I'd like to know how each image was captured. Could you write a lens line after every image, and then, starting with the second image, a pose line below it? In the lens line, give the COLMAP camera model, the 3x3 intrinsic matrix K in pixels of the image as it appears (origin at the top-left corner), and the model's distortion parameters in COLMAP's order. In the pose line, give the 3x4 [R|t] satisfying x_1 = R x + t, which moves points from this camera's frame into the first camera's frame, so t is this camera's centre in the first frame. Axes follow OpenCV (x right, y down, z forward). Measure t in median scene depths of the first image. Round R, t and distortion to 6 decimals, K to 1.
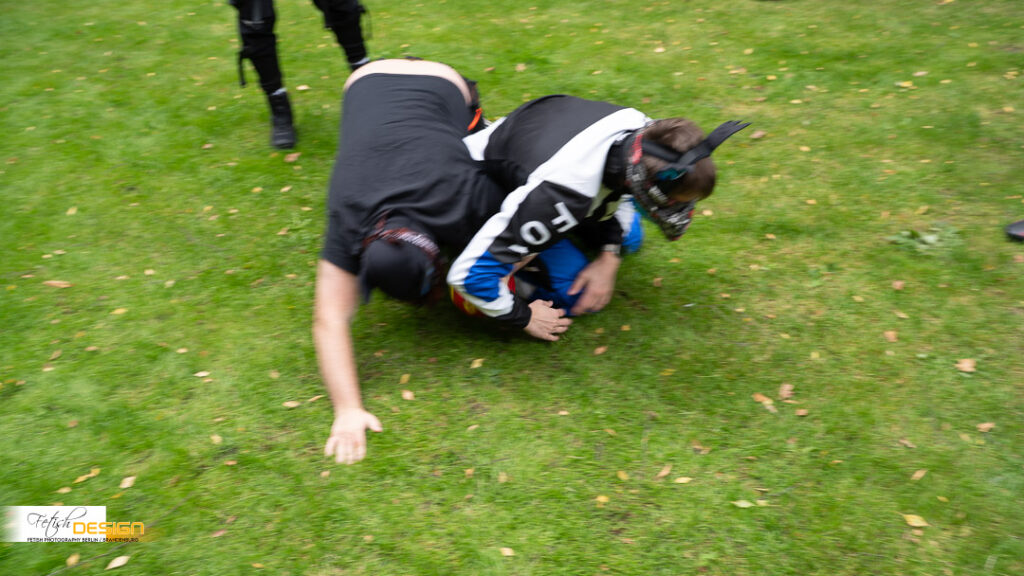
lens RADIAL K [[826.5, 0, 510.2], [0, 826.5, 280.1], [0, 0, 1]] dist [-0.105232, 0.058159]
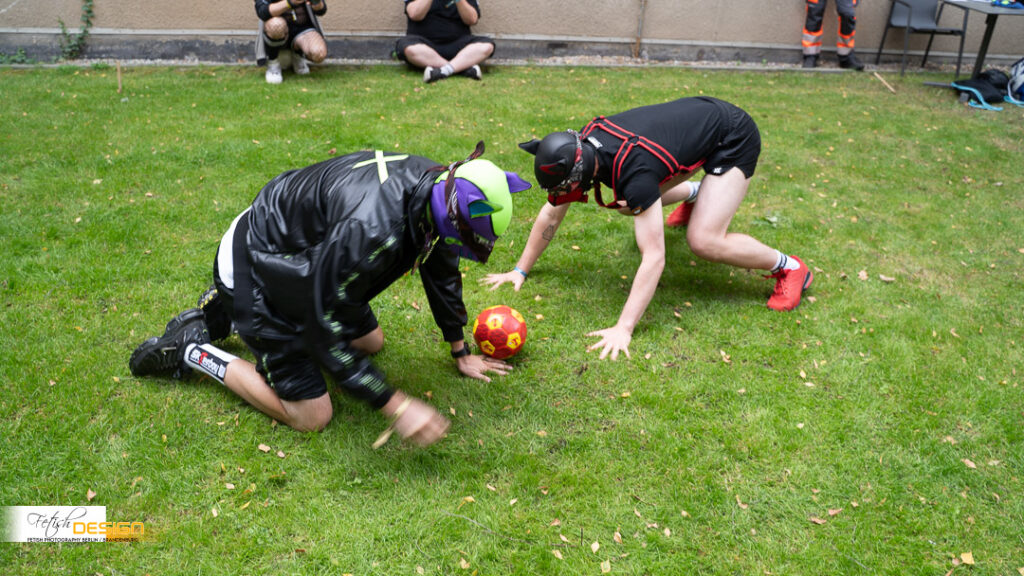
lens RADIAL K [[826.5, 0, 510.9], [0, 826.5, 290.0], [0, 0, 1]] dist [-0.105232, 0.058159]
pose [[0.789569, -0.174195, 0.588418, -0.534867], [0.240442, 0.970015, -0.035473, 0.009145], [-0.564596, 0.169489, 0.807778, 0.027540]]
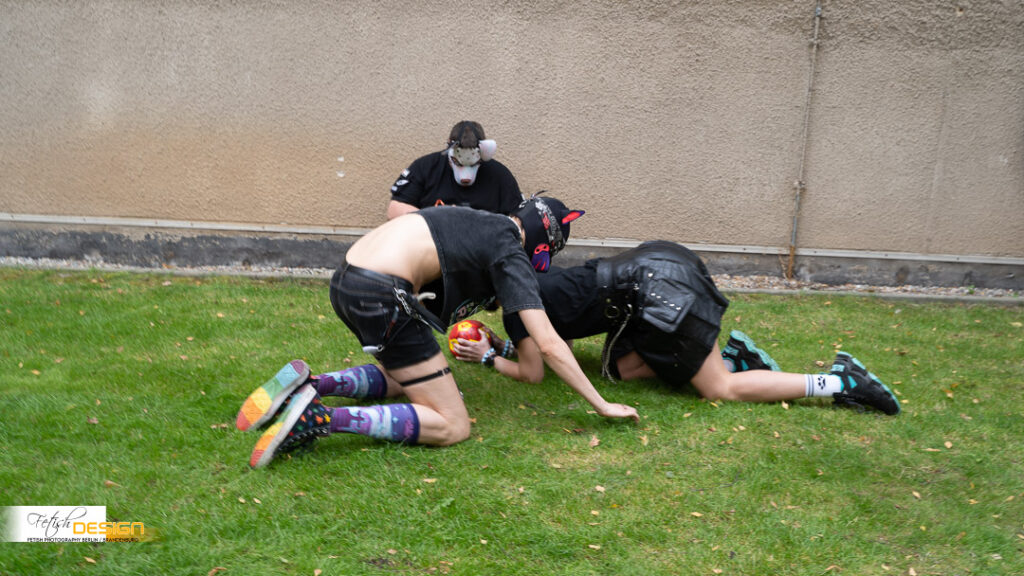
lens RADIAL K [[1212.8, 0, 512.3], [0, 1212.8, 297.0], [0, 0, 1]] dist [0.026784, 0.000000]
pose [[0.888498, 0.001021, 0.458880, -0.247702], [0.159649, 0.936838, -0.311201, -0.011350], [-0.430214, 0.349761, 0.832216, 0.046114]]
